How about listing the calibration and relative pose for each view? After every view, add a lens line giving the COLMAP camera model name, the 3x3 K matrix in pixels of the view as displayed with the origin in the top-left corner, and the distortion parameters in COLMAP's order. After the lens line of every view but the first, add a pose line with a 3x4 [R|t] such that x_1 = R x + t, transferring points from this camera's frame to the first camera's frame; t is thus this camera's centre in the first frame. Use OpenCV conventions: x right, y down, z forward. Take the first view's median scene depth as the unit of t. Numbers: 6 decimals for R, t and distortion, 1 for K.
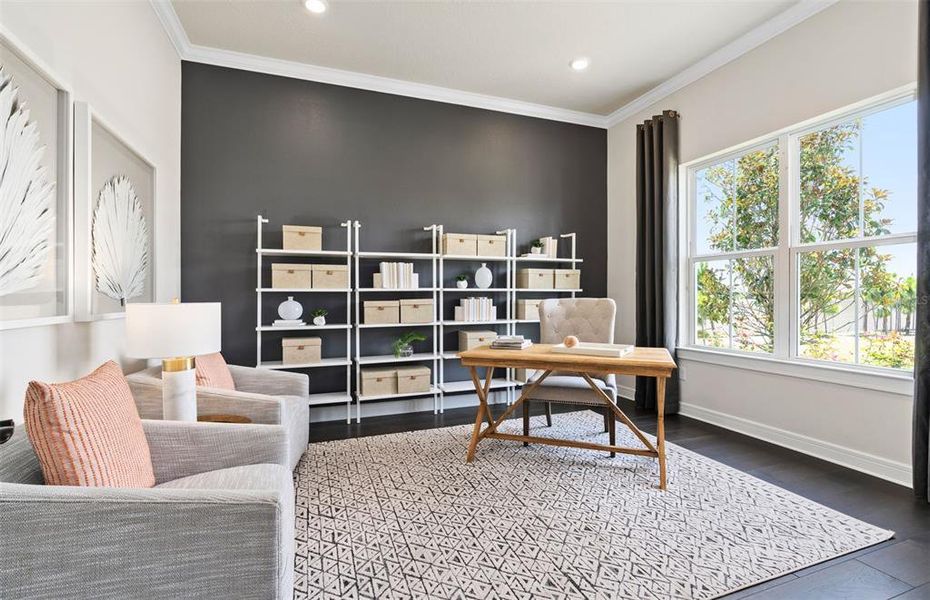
lens RADIAL K [[430.7, 0, 465.6], [0, 430.7, 300.0], [0, 0, 1]] dist [0.002095, 0.000072]
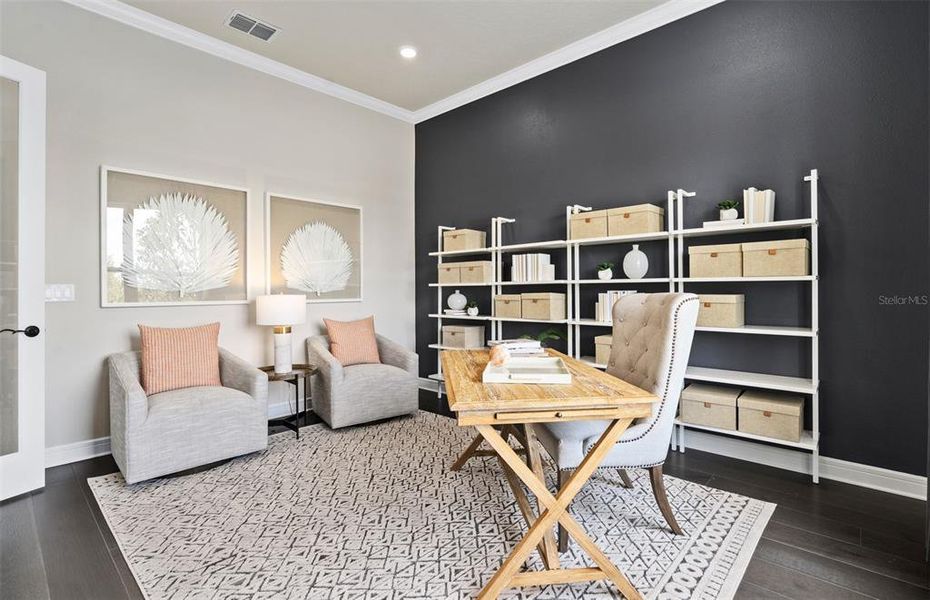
lens RADIAL K [[430.7, 0, 464.9], [0, 430.7, 292.5], [0, 0, 1]] dist [0.002095, 0.000072]
pose [[0.450963, 0.007401, -0.892512, 0.601362], [-0.002834, 0.999972, 0.006860, -0.008601], [0.892538, -0.000565, 0.450971, 0.432361]]
